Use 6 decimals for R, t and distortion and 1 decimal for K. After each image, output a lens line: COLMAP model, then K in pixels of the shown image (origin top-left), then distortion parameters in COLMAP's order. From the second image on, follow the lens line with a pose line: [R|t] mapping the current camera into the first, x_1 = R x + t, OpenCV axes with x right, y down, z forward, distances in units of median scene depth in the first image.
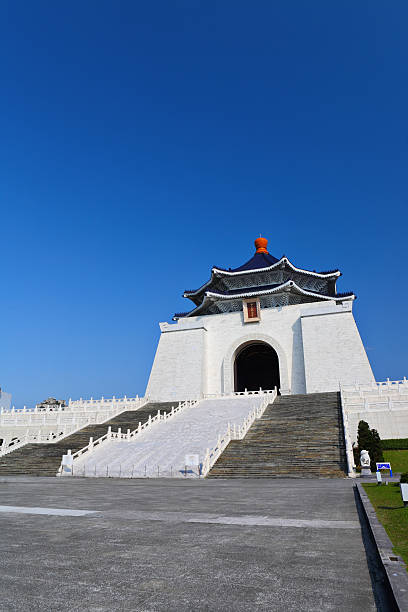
lens RADIAL K [[423.5, 0, 218.2], [0, 423.5, 308.1], [0, 0, 1]] dist [-0.085265, -0.000033]
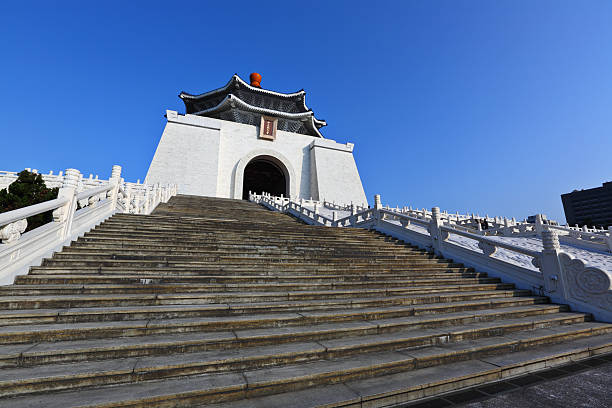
lens RADIAL K [[281.7, 0, 304.8], [0, 281.7, 200.6], [0, 0, 1]] dist [-0.042335, 0.002218]
pose [[0.779368, 0.163128, 0.604958, -0.238912], [-0.225592, 0.973818, 0.028039, 0.140070], [-0.584545, -0.158327, 0.795763, 0.372445]]
